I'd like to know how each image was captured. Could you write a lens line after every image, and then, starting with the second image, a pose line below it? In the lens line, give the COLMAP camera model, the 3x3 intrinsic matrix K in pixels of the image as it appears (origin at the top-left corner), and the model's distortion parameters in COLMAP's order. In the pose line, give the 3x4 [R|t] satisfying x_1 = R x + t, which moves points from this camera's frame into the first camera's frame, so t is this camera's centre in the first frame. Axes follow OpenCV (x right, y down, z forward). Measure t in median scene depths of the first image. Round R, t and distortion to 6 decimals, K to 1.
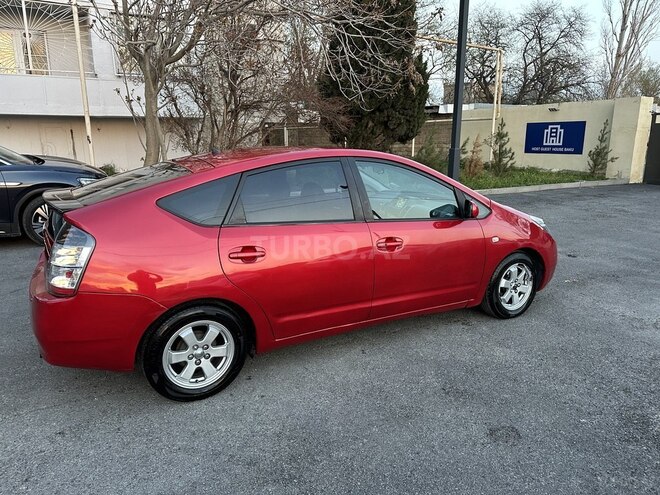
lens RADIAL K [[467.1, 0, 328.8], [0, 467.1, 243.2], [0, 0, 1]] dist [0.037275, -0.041418]
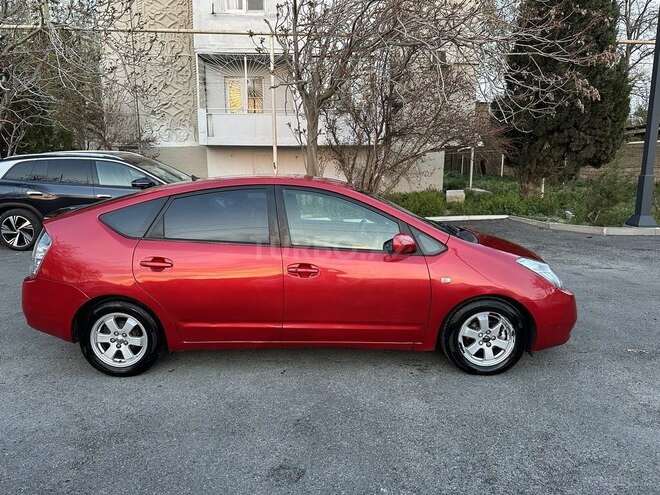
lens RADIAL K [[467.1, 0, 330.9], [0, 467.1, 248.3], [0, 0, 1]] dist [0.037275, -0.041418]
pose [[0.875721, 0.083892, -0.475474, 0.559803], [-0.101362, 0.994787, -0.011169, -0.034479], [0.472058, 0.057976, 0.879659, 0.106551]]
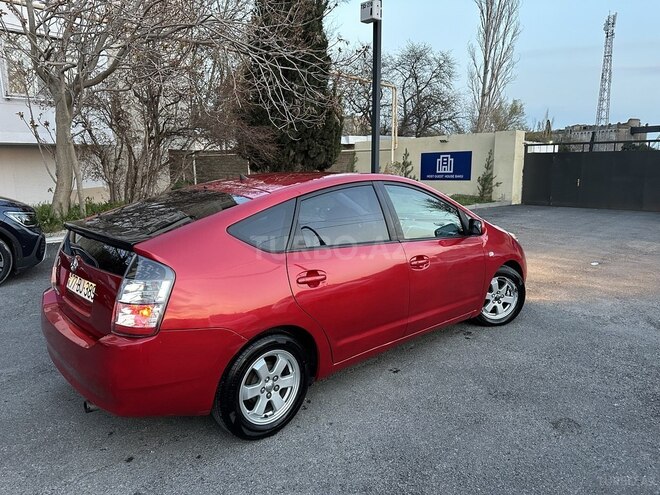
lens RADIAL K [[467.1, 0, 333.4], [0, 467.1, 243.7], [0, 0, 1]] dist [0.037275, -0.041418]
pose [[0.968951, -0.044738, 0.243171, -0.261754], [0.059136, 0.996882, -0.052236, 0.003166], [-0.240076, 0.064994, 0.968576, 0.019178]]
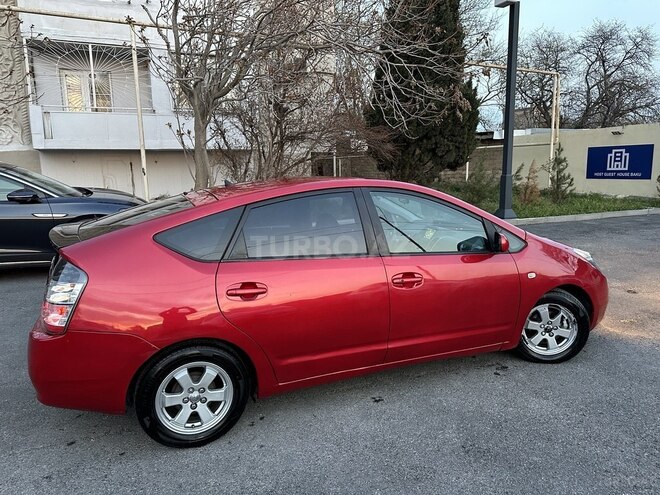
lens RADIAL K [[467.1, 0, 335.2], [0, 467.1, 242.7], [0, 0, 1]] dist [0.037275, -0.041418]
pose [[0.994165, 0.001658, -0.107862, 0.074308], [-0.008042, 0.998239, -0.058779, -0.014592], [0.107574, 0.059303, 0.992427, 0.053439]]
